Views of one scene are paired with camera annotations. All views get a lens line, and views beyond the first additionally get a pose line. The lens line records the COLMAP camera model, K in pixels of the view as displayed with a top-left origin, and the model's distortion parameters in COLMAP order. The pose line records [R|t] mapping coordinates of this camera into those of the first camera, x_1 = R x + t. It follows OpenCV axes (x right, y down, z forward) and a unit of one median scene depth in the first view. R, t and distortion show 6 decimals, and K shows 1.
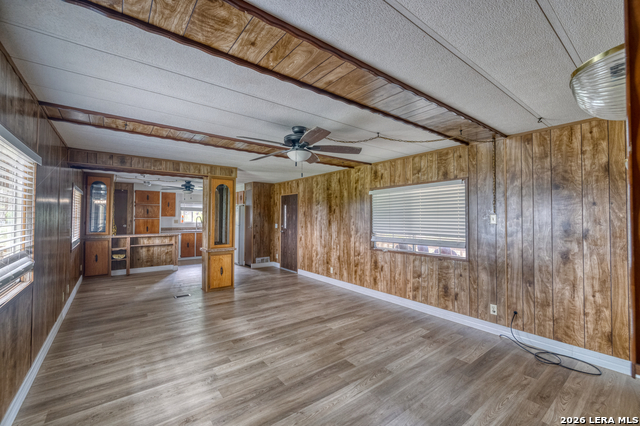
lens RADIAL K [[270.4, 0, 319.6], [0, 270.4, 211.5], [0, 0, 1]] dist [-0.000386, -0.000063]
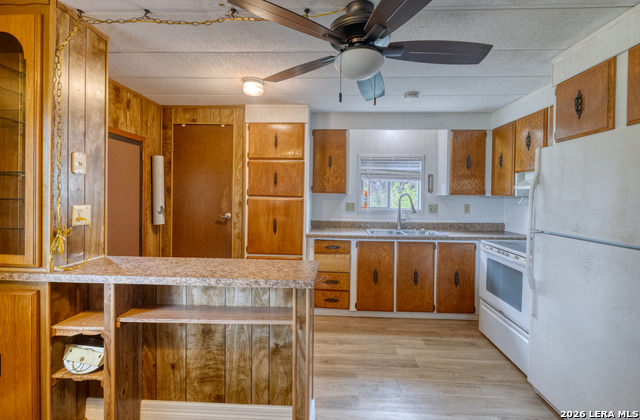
lens RADIAL K [[281.3, 0, 324.1], [0, 281.3, 196.9], [0, 0, 1]] dist [0.000074, -0.000013]
pose [[0.770159, 0.010720, -0.637761, -0.312936], [0.003109, 0.999784, 0.020558, 0.015573], [0.637844, -0.017816, 0.769960, 0.691521]]
